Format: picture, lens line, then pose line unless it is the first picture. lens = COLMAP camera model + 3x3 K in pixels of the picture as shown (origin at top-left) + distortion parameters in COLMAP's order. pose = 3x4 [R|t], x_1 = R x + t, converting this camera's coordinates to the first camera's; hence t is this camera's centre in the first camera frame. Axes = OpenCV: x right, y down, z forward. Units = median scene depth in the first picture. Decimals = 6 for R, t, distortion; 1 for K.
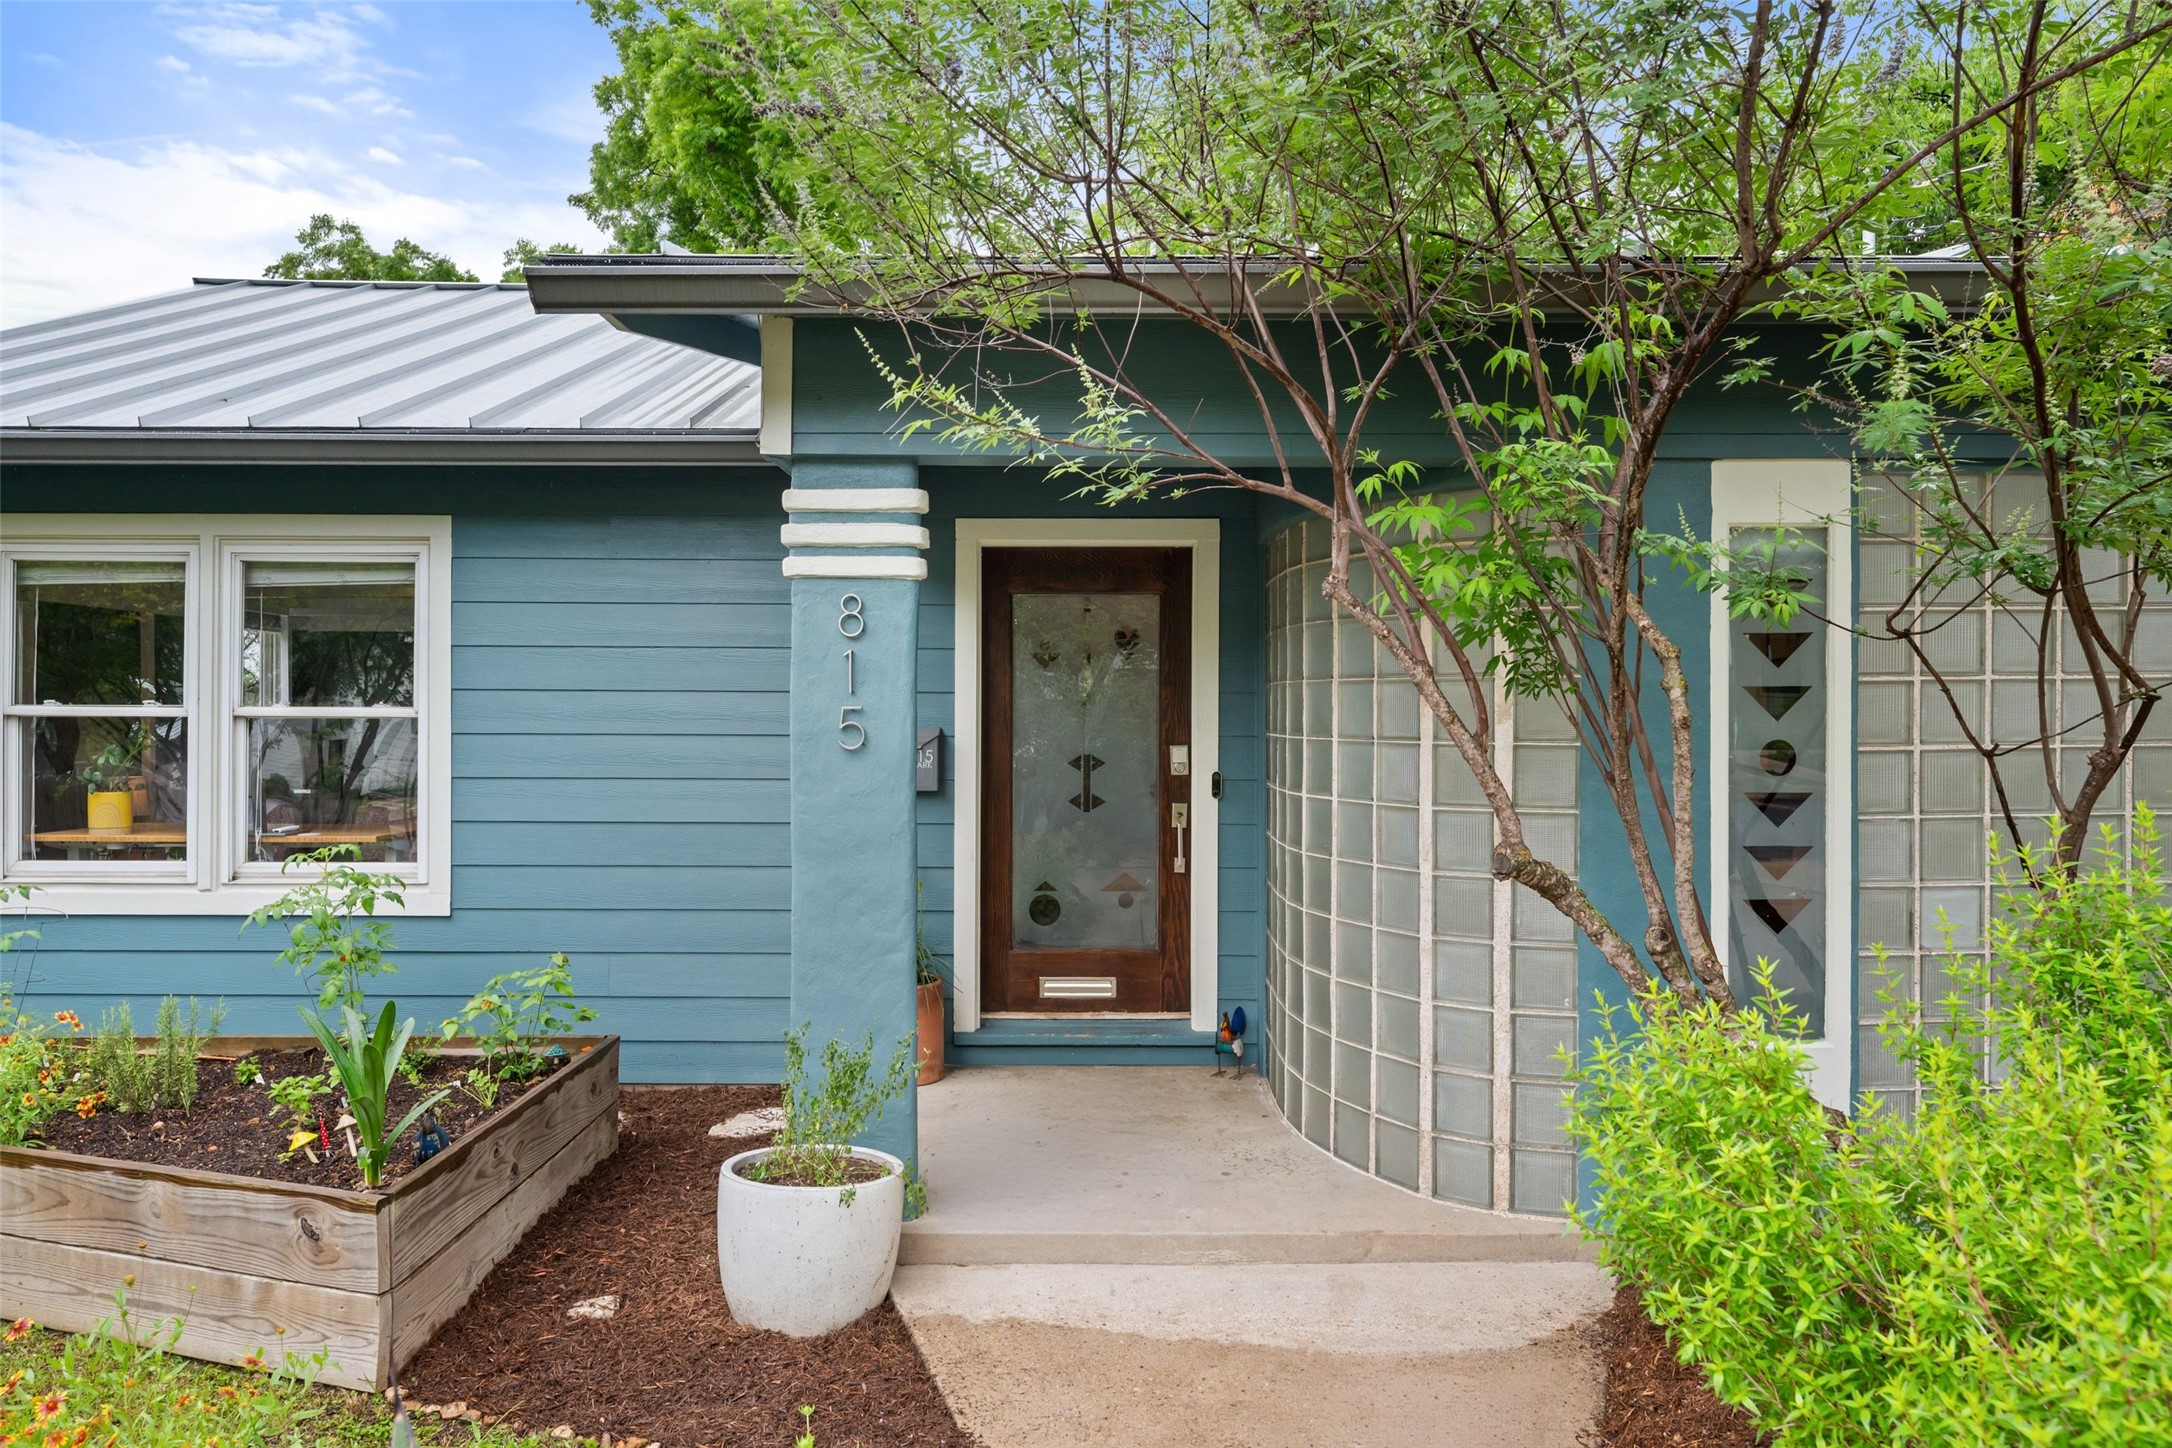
lens RADIAL K [[1067.4, 0, 1089.7], [0, 1067.4, 740.3], [0, 0, 1]] dist [-0.016630, 0.000333]
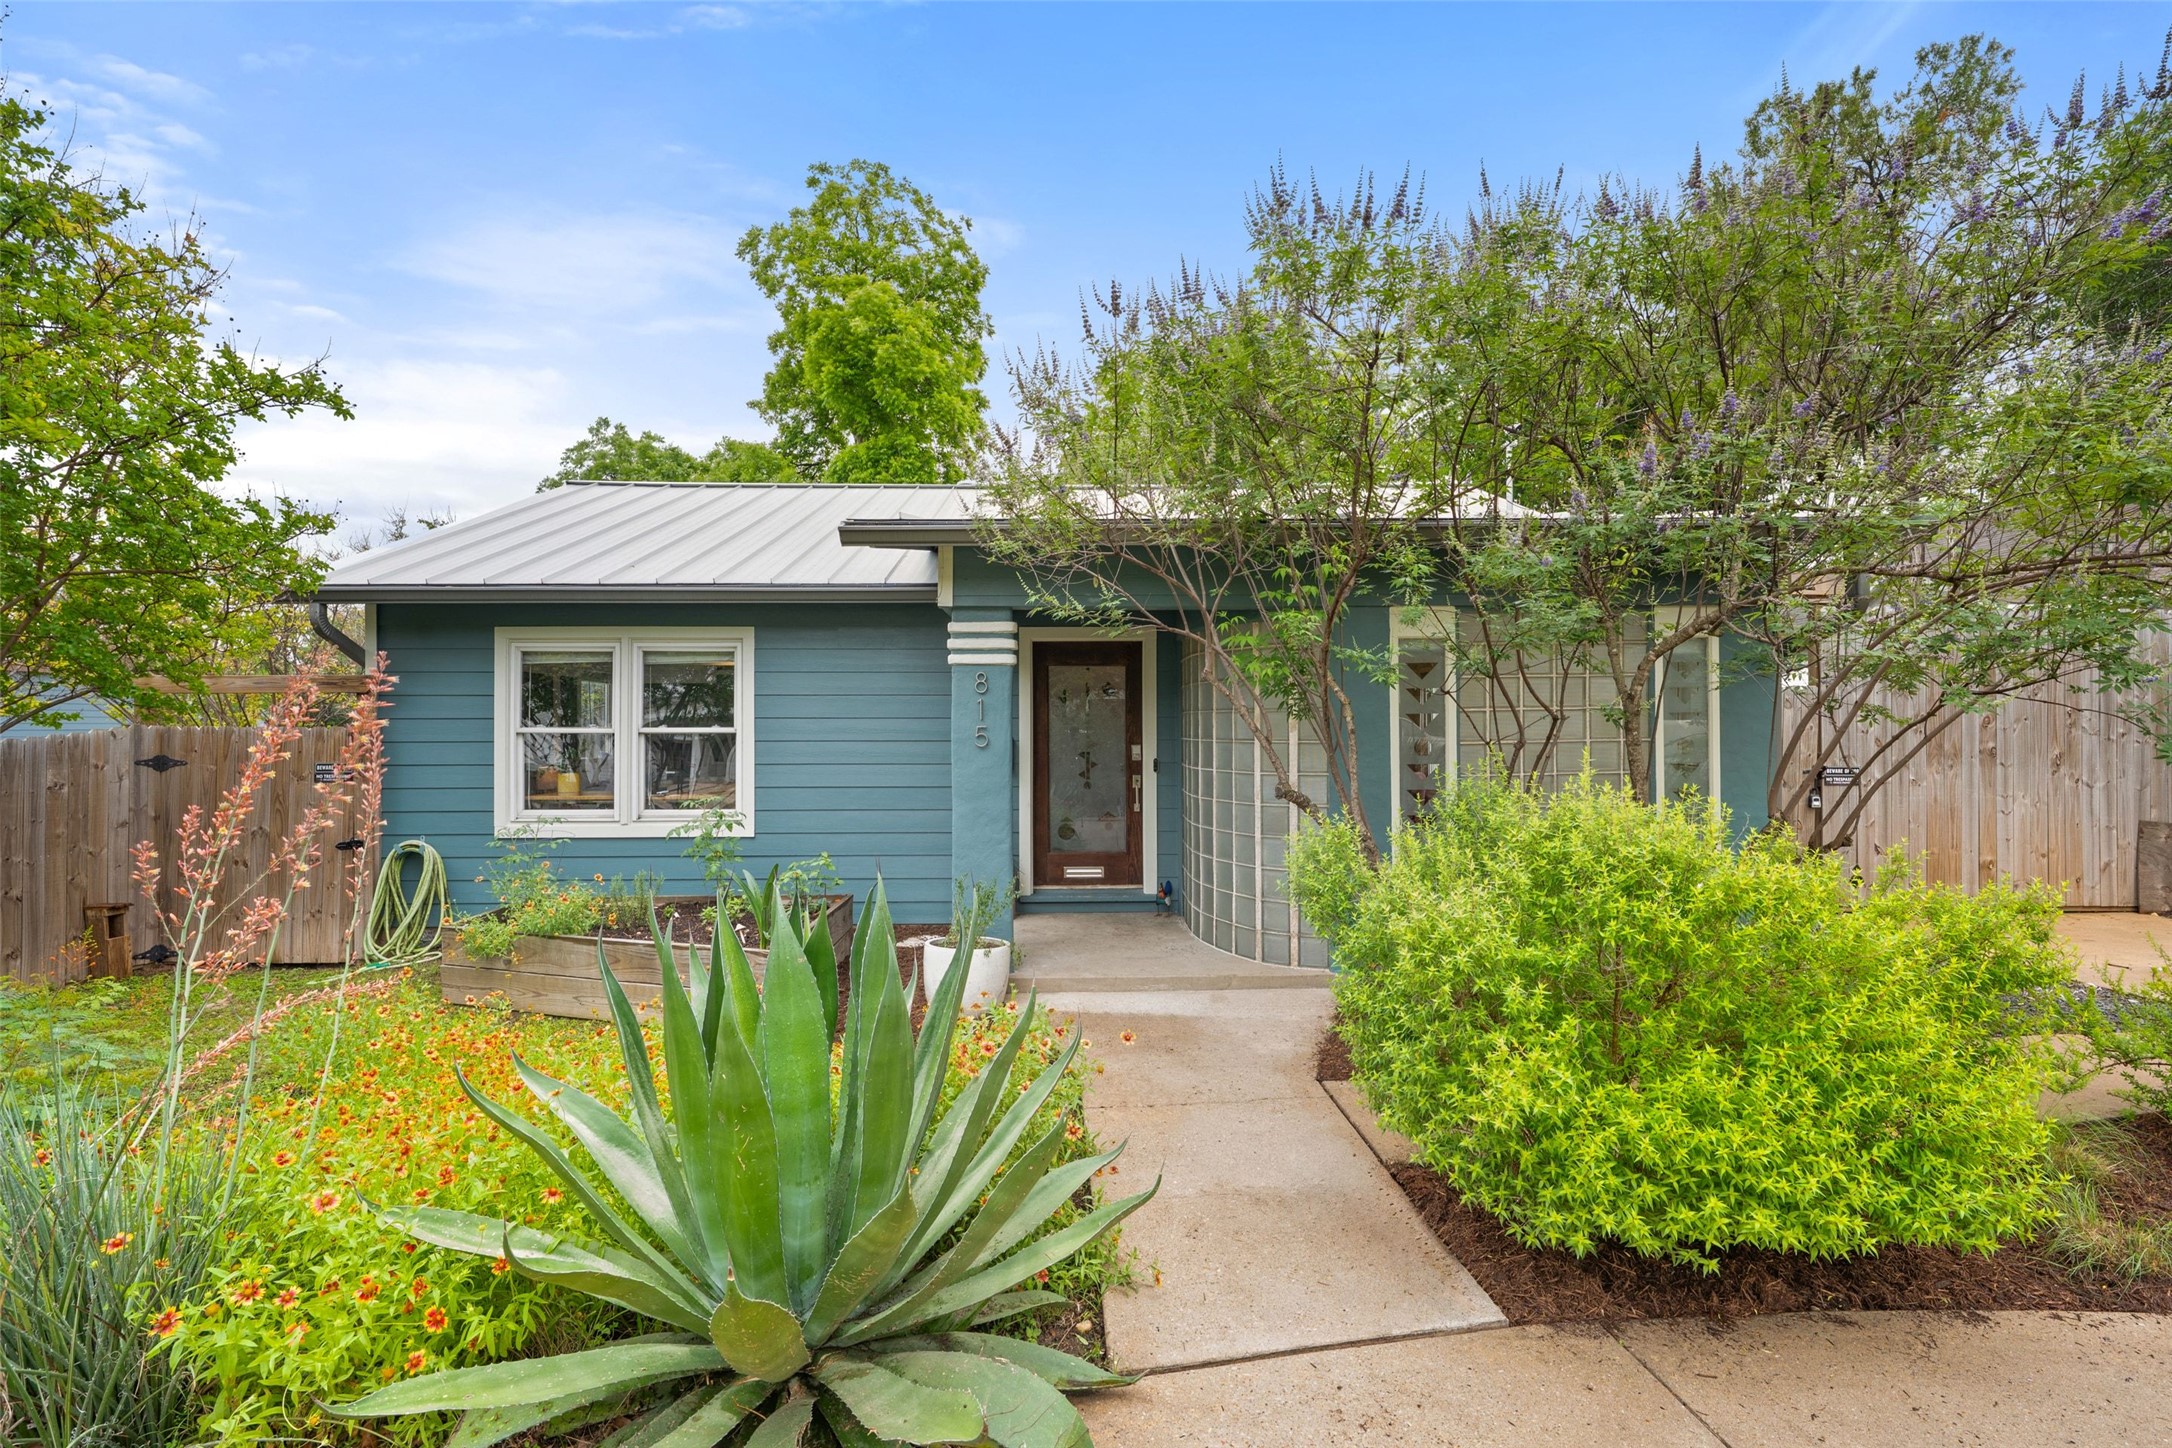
lens RADIAL K [[1067.4, 0, 1089.7], [0, 1067.4, 740.3], [0, 0, 1]] dist [-0.016630, 0.000333]
pose [[0.998251, -0.007463, 0.058644, -0.115876], [0.008000, 0.999928, -0.008927, 0.013773], [-0.058573, 0.009380, 0.998239, -0.940752]]
